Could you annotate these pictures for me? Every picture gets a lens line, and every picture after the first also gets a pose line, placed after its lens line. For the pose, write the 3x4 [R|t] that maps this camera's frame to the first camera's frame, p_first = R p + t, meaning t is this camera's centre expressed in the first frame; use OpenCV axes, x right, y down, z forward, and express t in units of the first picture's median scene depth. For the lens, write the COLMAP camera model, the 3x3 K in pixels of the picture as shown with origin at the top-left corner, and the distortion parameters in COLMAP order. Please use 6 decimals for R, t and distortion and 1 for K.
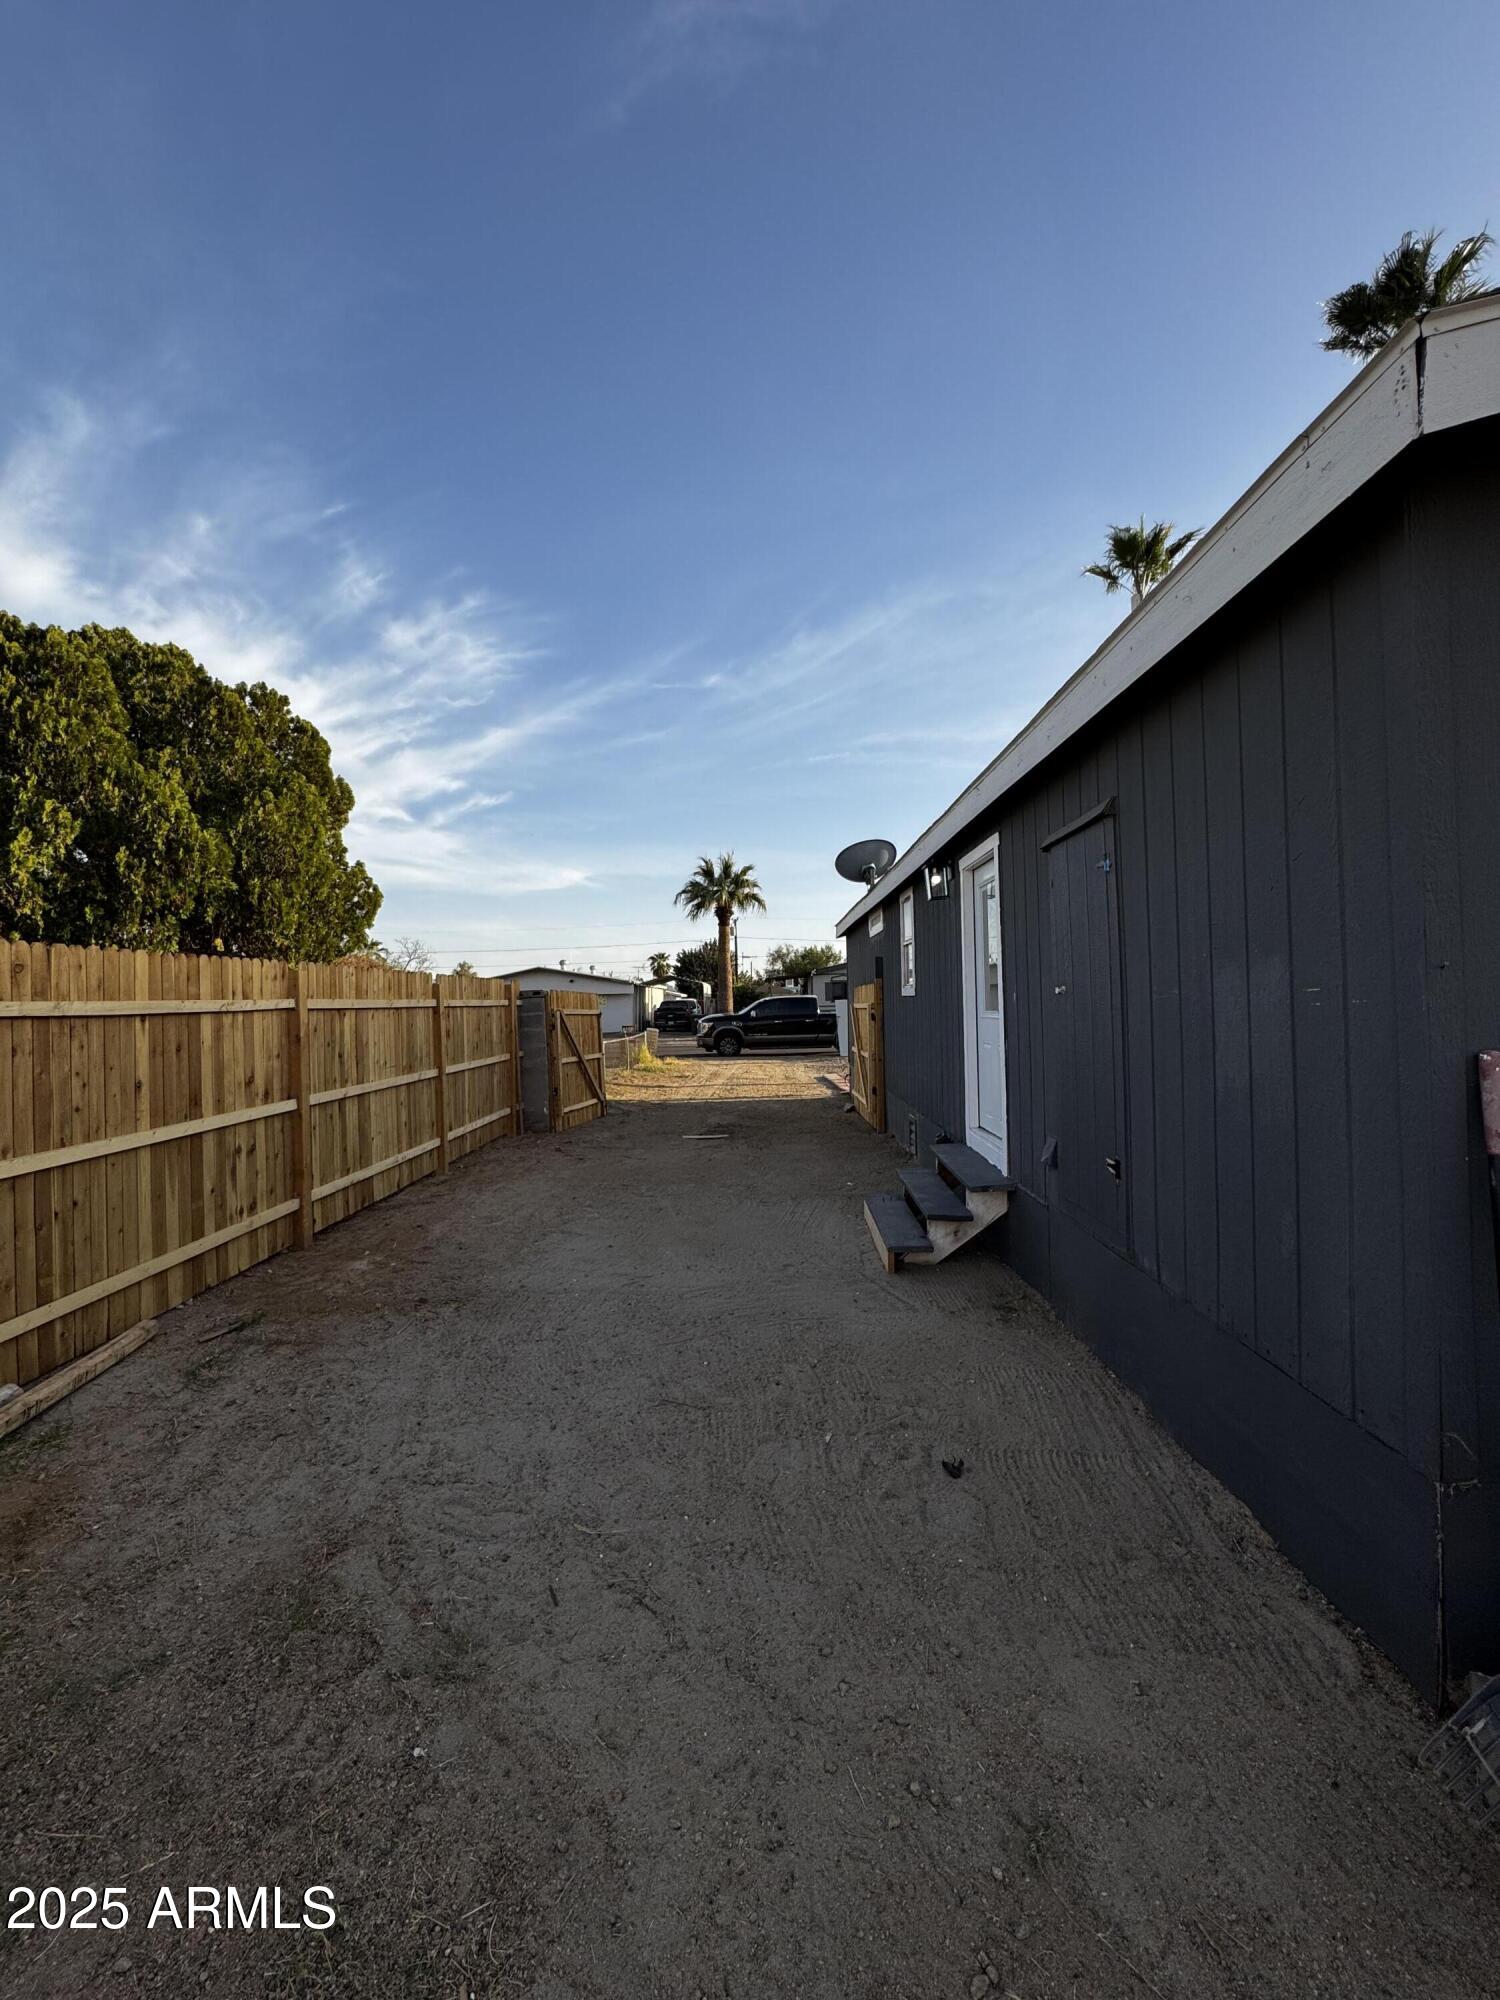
lens RADIAL K [[795.4, 0, 747.0], [0, 795.4, 1000.3], [0, 0, 1]] dist [-0.001431, 0.000397]
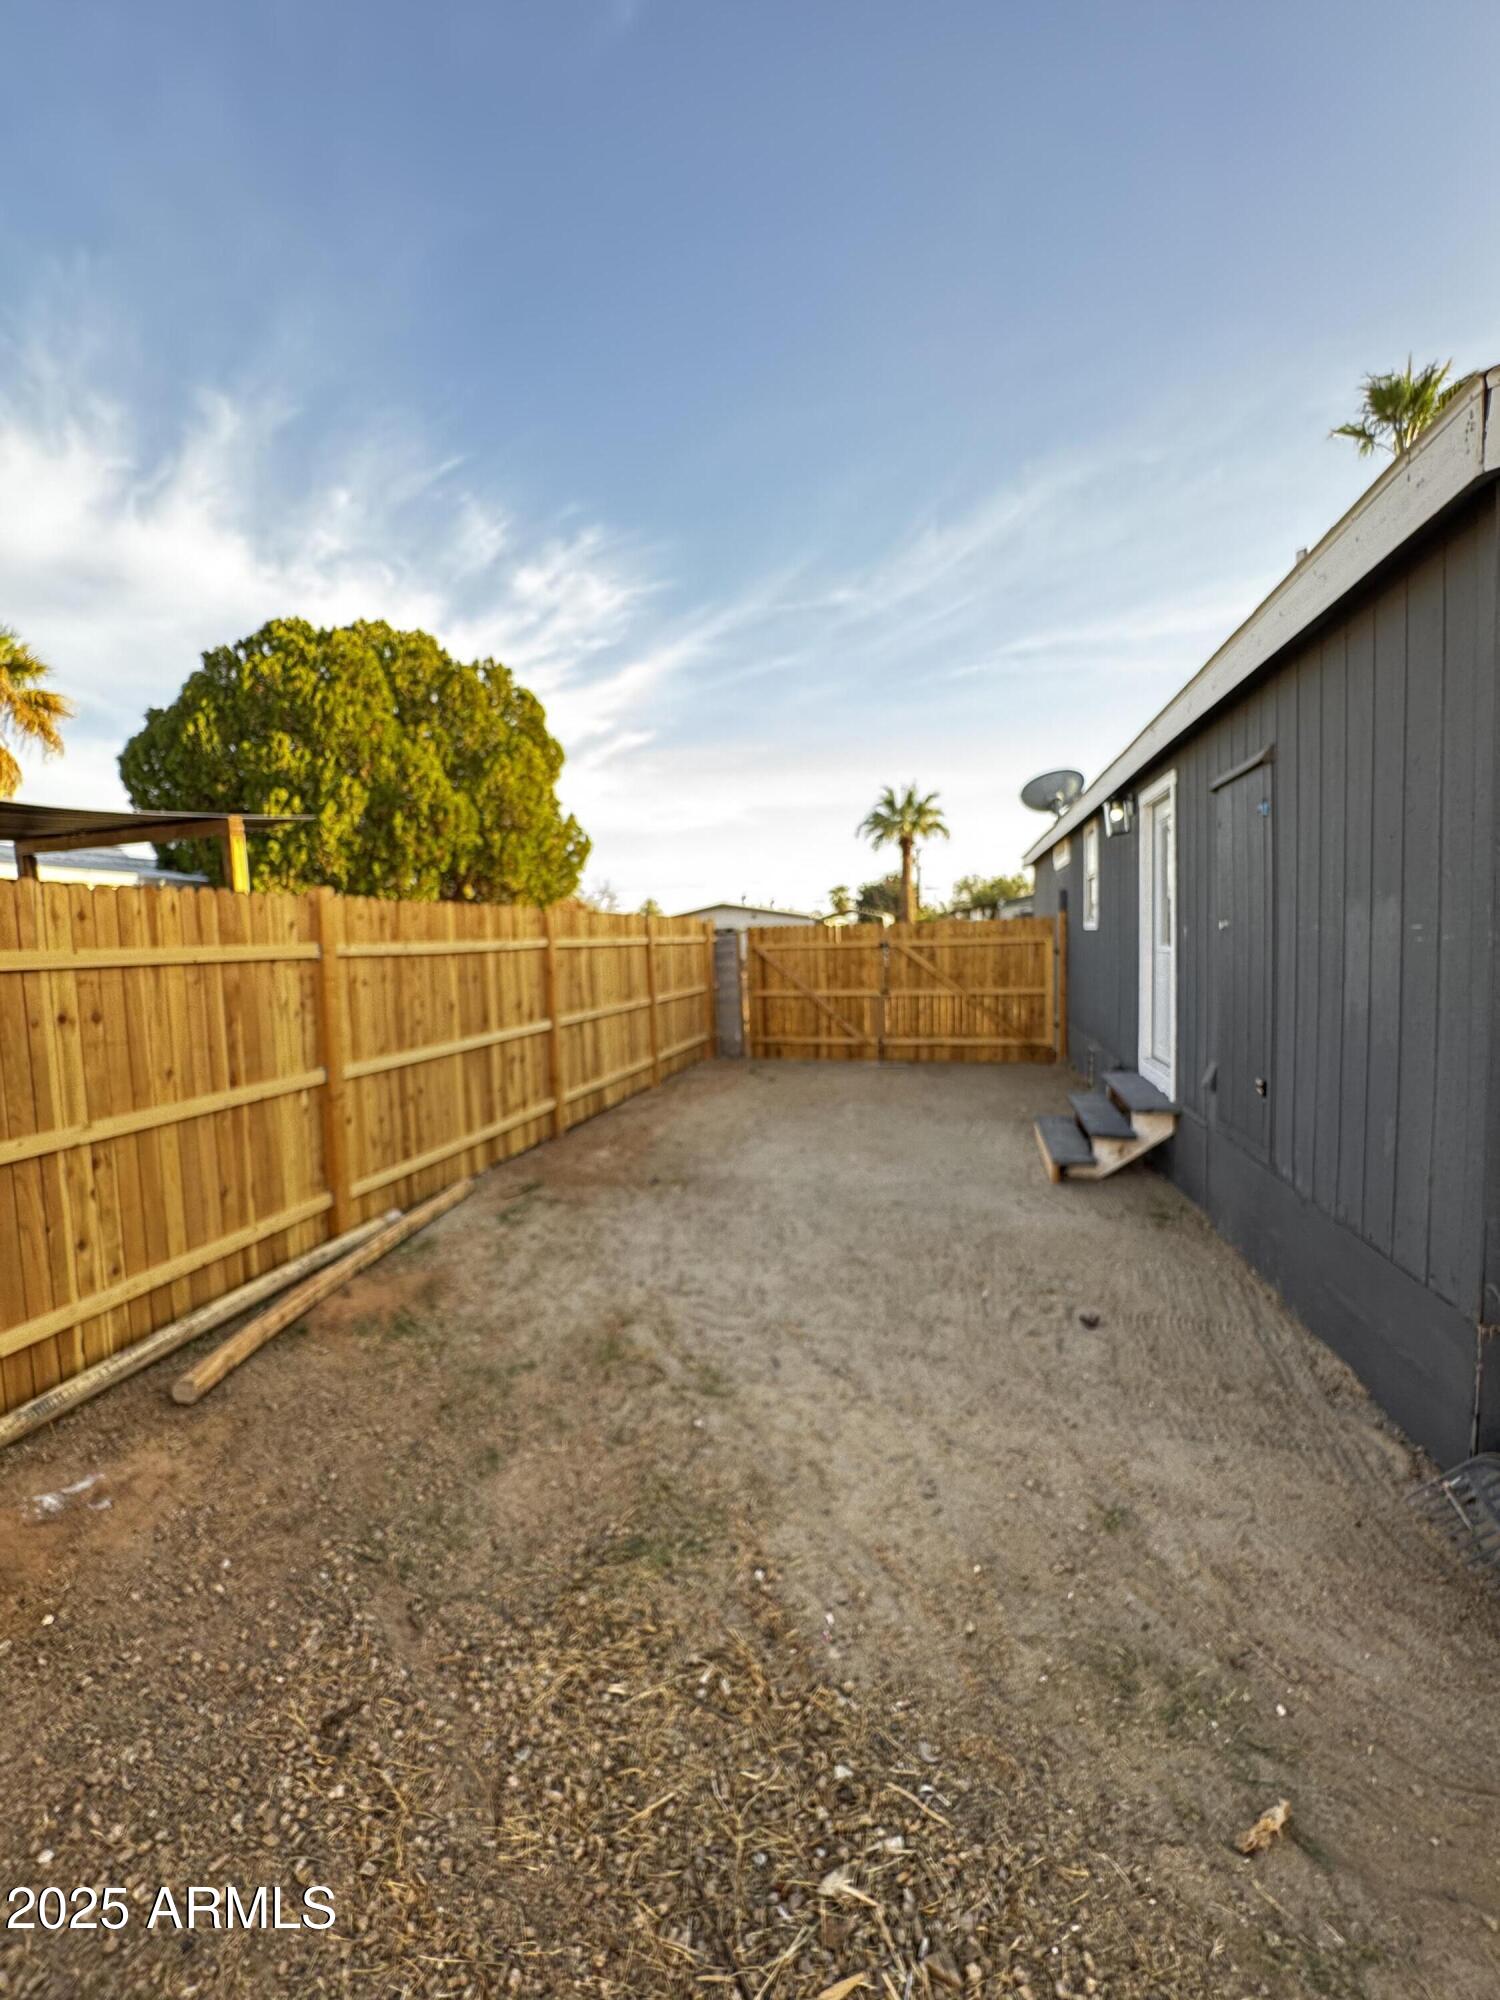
lens RADIAL K [[808.4, 0, 750.0], [0, 808.4, 1000.0], [0, 0, 1]] dist [-0.007335, 0.000109]
pose [[0.976015, 0.008287, -0.217543, 0.007179], [0.009519, 0.996695, 0.080673, -0.003989], [0.217493, -0.080809, 0.972711, -0.132132]]
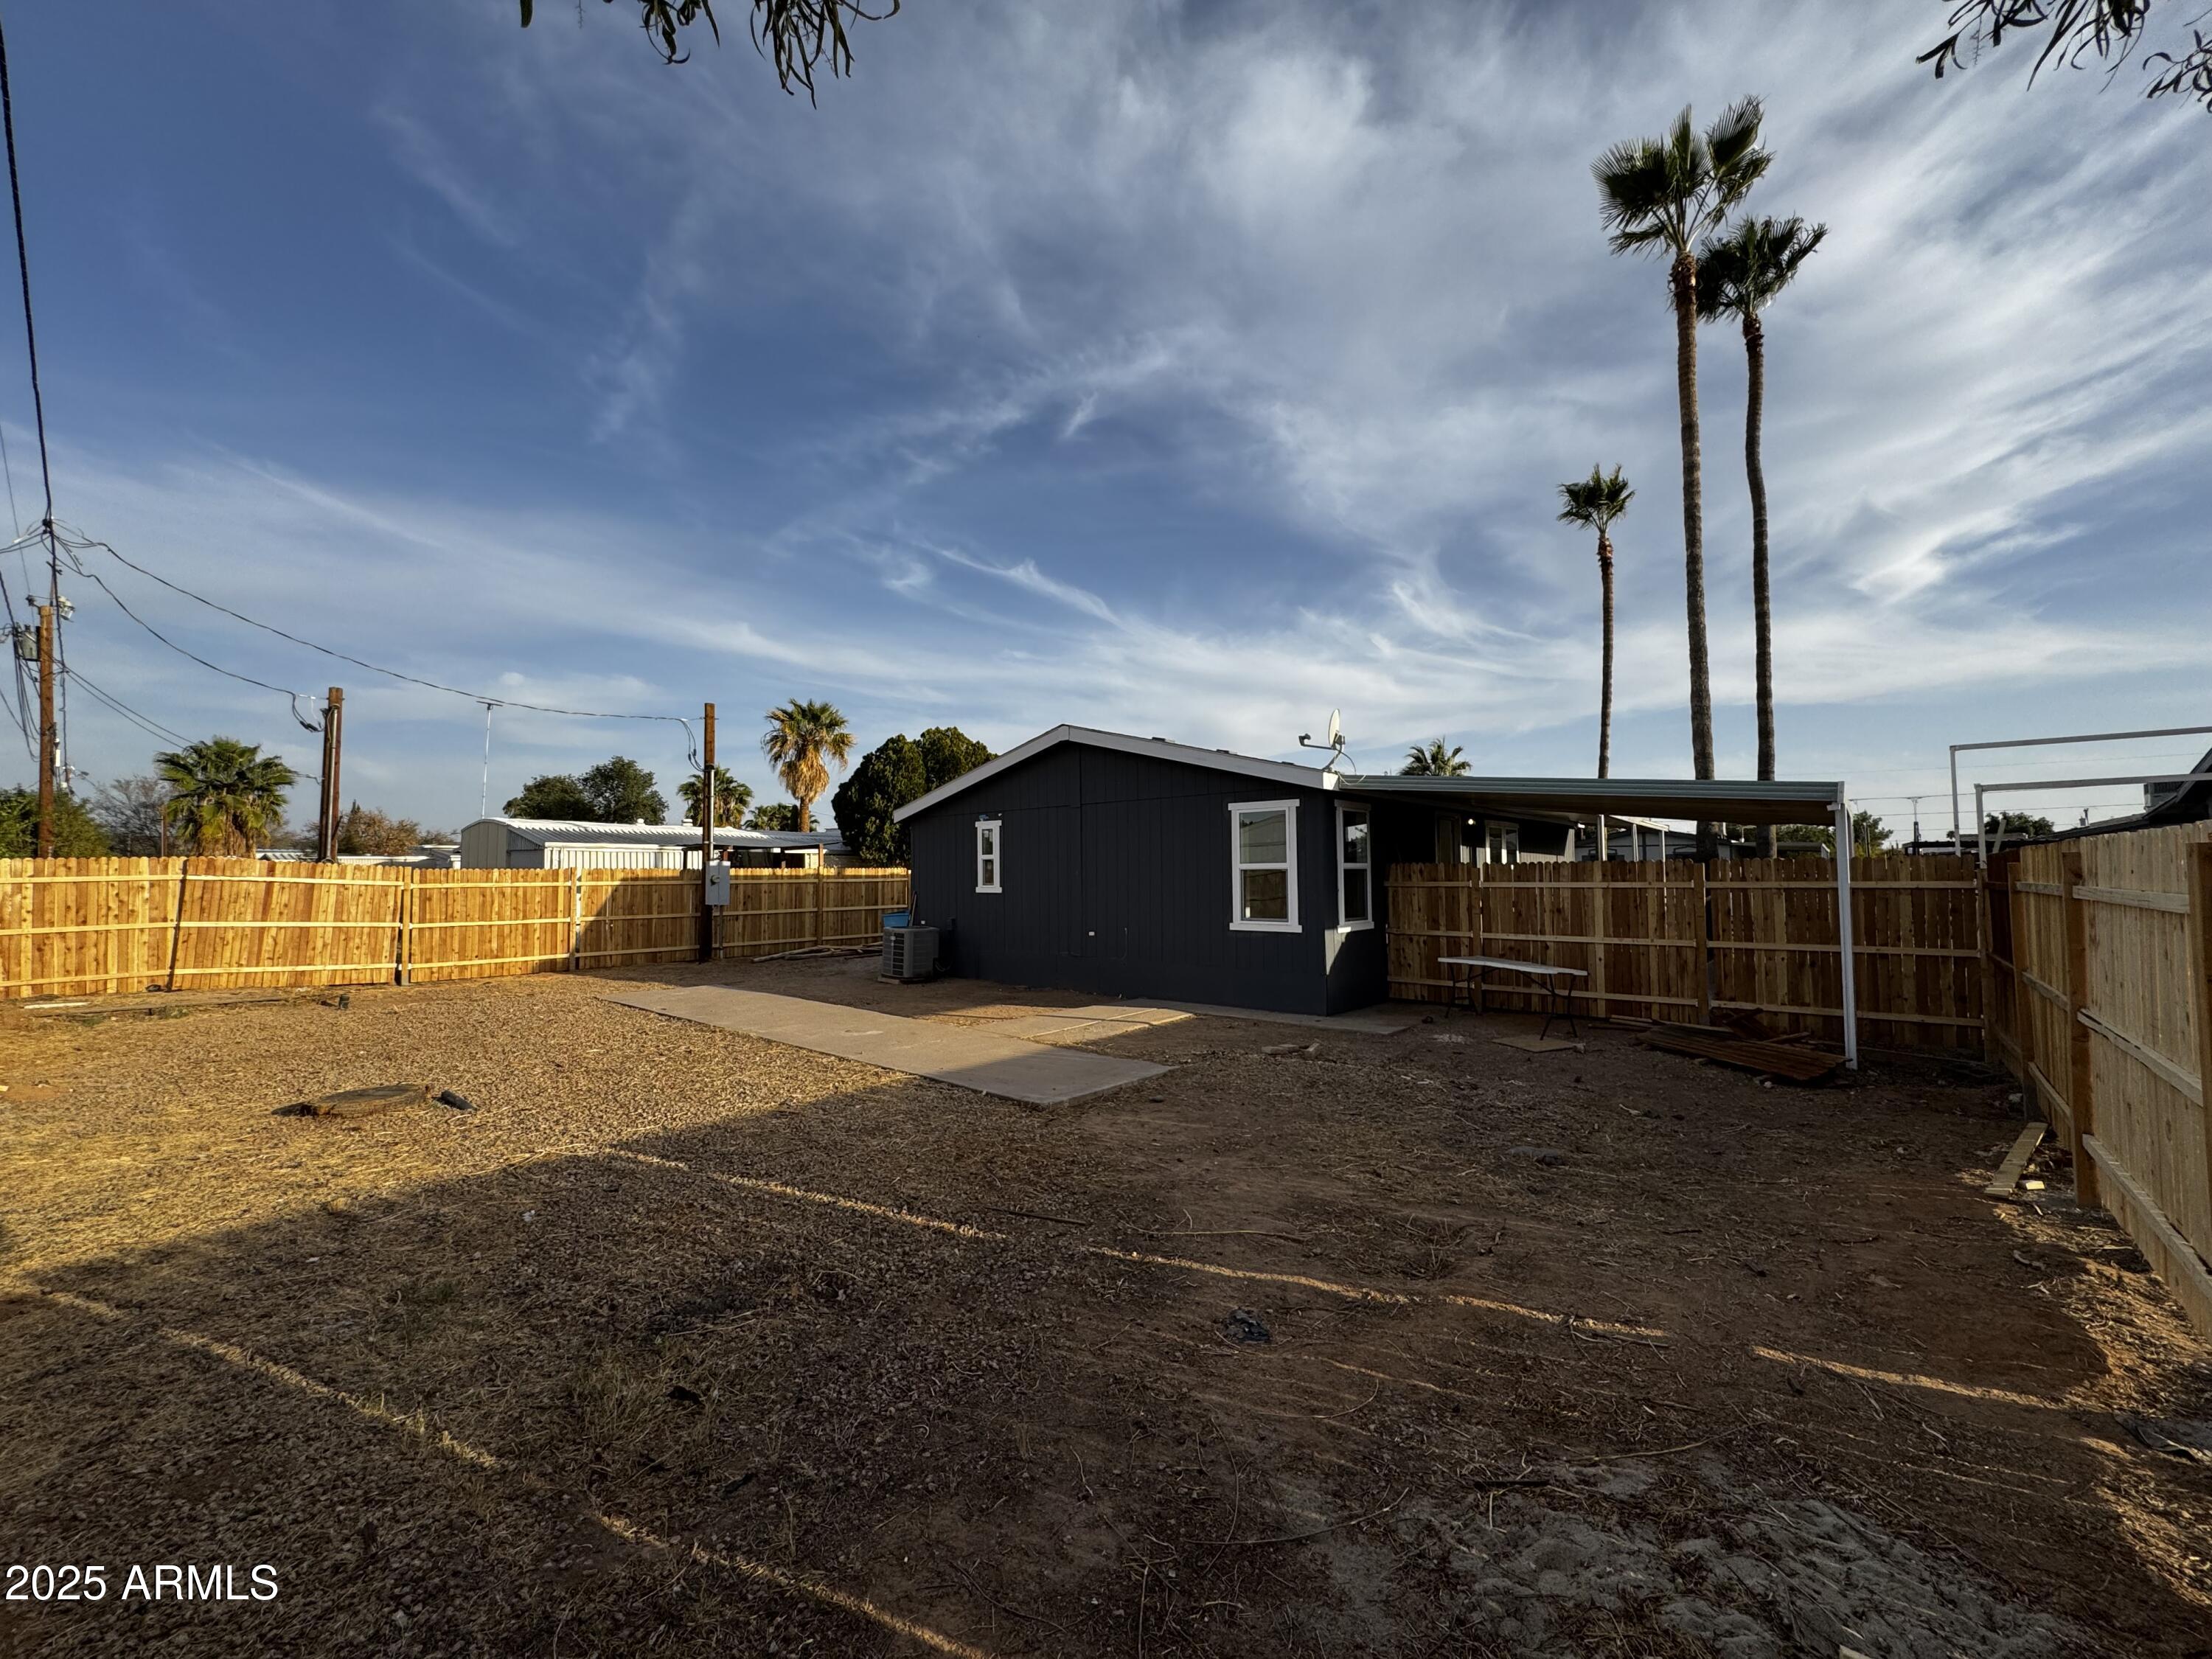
lens RADIAL K [[879.7, 0, 1104.6], [0, 879.7, 825.8], [0, 0, 1]] dist [-0.001431, 0.000397]
pose [[0.767694, -0.017414, -0.640580, 2.475517], [-0.010630, 0.999147, -0.039901, -0.081663], [0.640729, 0.037441, 0.766854, -1.411629]]
